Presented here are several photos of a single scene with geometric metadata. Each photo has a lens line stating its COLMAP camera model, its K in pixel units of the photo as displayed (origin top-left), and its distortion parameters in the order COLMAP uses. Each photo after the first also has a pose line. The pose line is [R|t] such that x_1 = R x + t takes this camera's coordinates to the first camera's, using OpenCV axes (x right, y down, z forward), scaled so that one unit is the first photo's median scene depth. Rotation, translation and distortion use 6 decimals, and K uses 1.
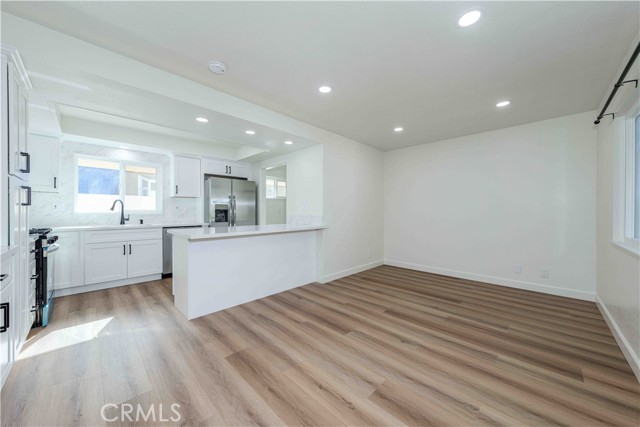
lens RADIAL K [[224.1, 0, 320.0], [0, 224.1, 213.5], [0, 0, 1]] dist [-0.001394, -0.000100]
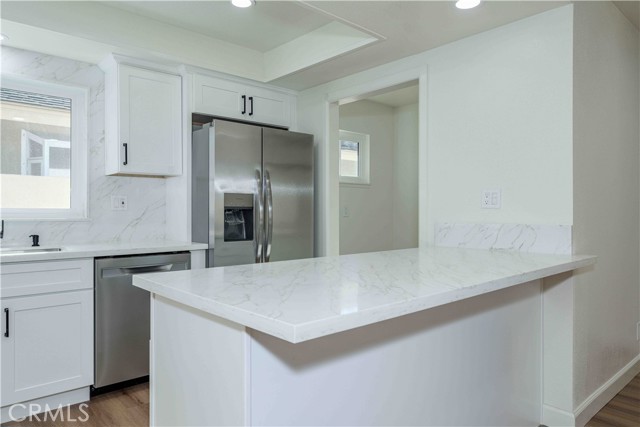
lens RADIAL K [[424.2, 0, 320.0], [0, 424.2, 213.5], [0, 0, 1]] dist [0.000977, 0.002598]
pose [[0.998355, -0.002015, -0.057293, -0.265796], [0.001569, 0.999968, -0.007819, -0.001313], [0.057307, 0.007716, 0.998327, 0.301631]]
